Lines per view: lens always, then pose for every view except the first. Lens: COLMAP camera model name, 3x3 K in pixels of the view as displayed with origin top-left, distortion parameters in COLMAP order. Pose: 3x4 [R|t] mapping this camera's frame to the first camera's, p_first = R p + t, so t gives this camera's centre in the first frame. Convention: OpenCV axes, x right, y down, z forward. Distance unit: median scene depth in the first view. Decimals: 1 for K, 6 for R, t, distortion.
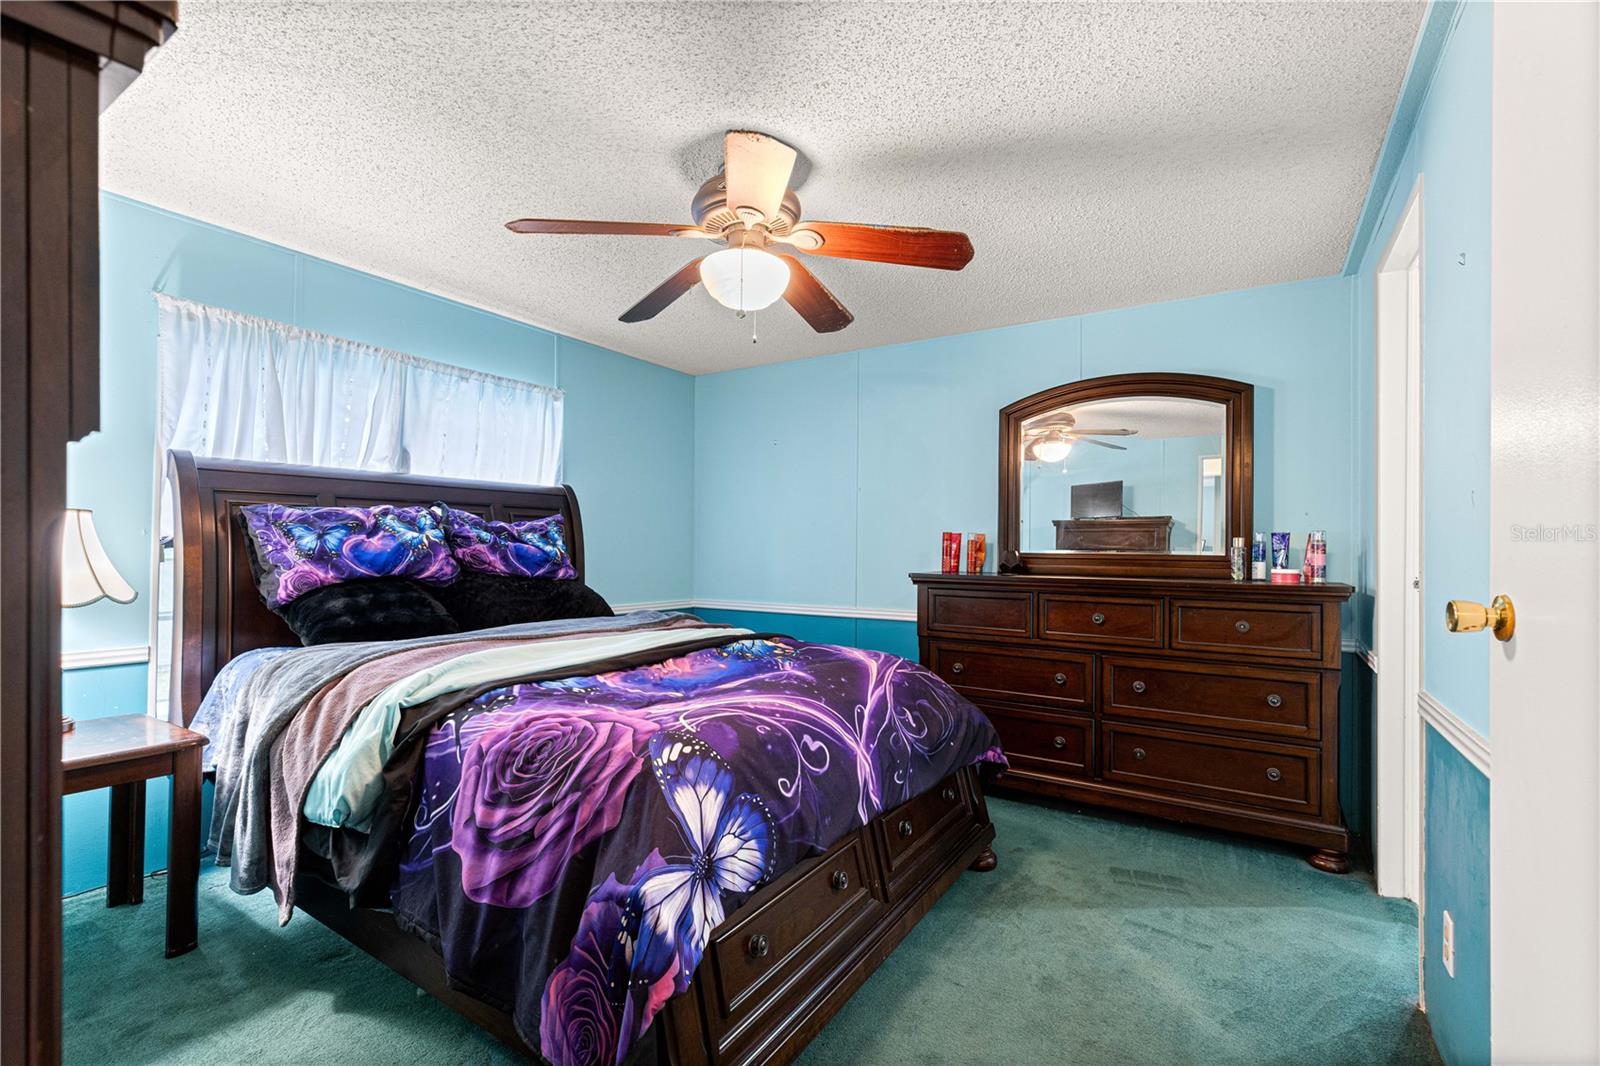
lens RADIAL K [[715.2, 0, 802.8], [0, 715.2, 543.7], [0, 0, 1]] dist [0.003034, 0.000013]
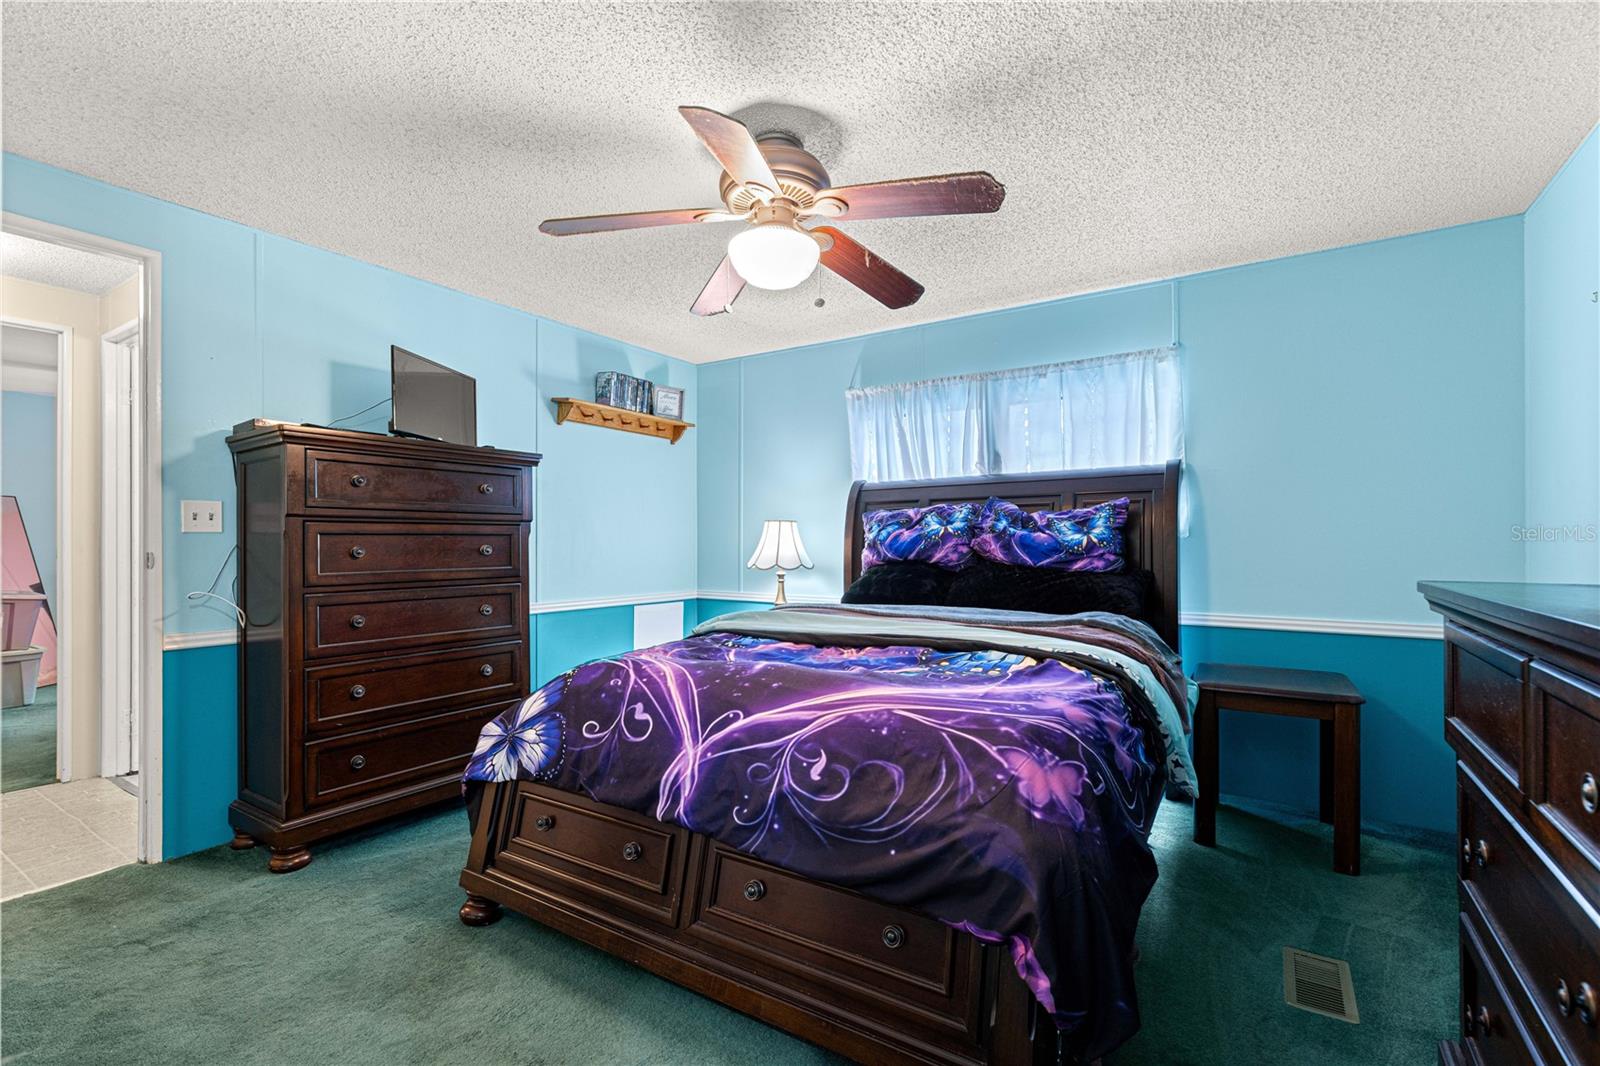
lens RADIAL K [[715.2, 0, 802.8], [0, 715.2, 543.7], [0, 0, 1]] dist [0.003034, 0.000013]
pose [[-0.009149, -0.009915, -0.999909, 0.679026], [0.007531, 0.999922, -0.009984, 0.026064], [0.999930, -0.007622, -0.009074, 0.792724]]
